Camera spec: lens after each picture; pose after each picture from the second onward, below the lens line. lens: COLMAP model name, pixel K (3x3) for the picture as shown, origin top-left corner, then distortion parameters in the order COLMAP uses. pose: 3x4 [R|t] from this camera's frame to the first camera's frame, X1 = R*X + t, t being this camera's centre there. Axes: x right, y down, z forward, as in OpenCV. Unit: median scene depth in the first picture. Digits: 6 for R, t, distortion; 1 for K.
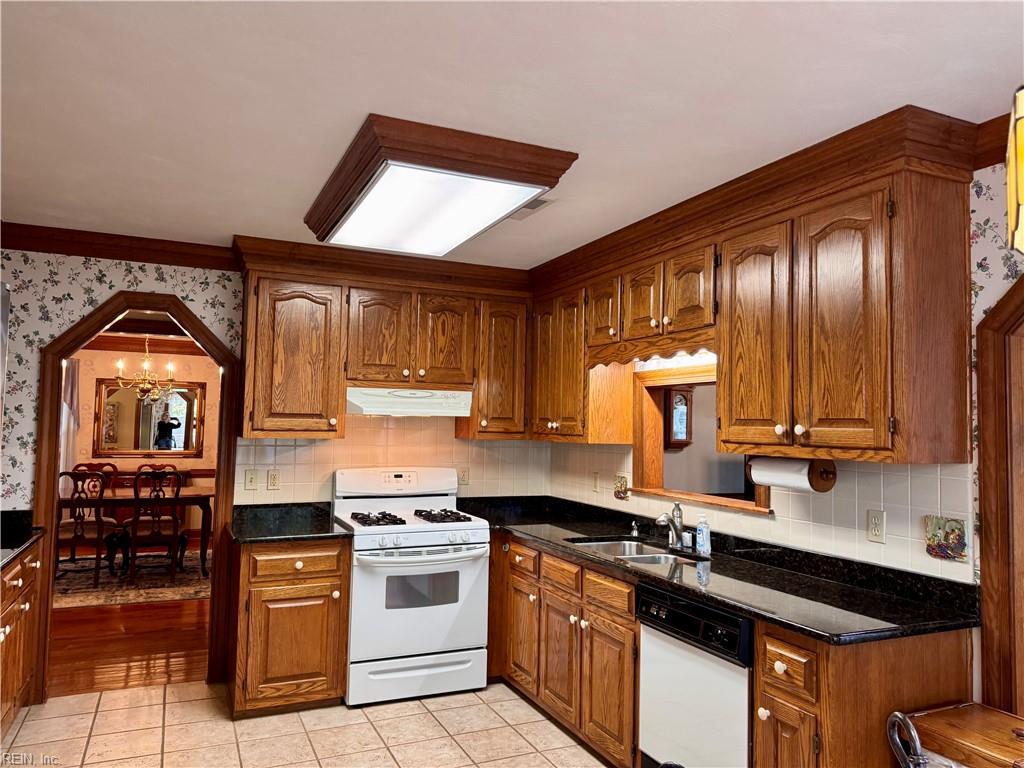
lens RADIAL K [[724.8, 0, 512.6], [0, 724.8, 386.7], [0, 0, 1]] dist [-0.003943, -0.001019]
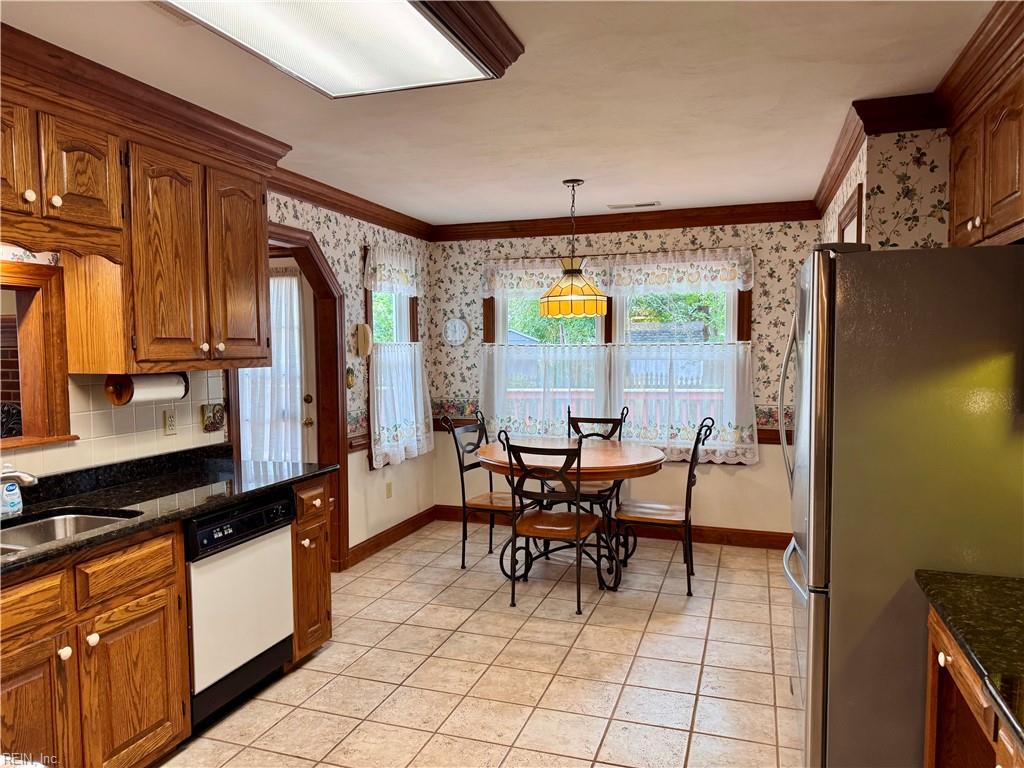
lens RADIAL K [[724.8, 0, 512.0], [0, 724.8, 385.0], [0, 0, 1]] dist [-0.003943, -0.001019]
pose [[-0.733681, -0.051169, 0.677565, -0.714889], [-0.043728, 0.998649, 0.028068, 0.060140], [-0.678086, -0.009036, -0.734927, 1.390133]]
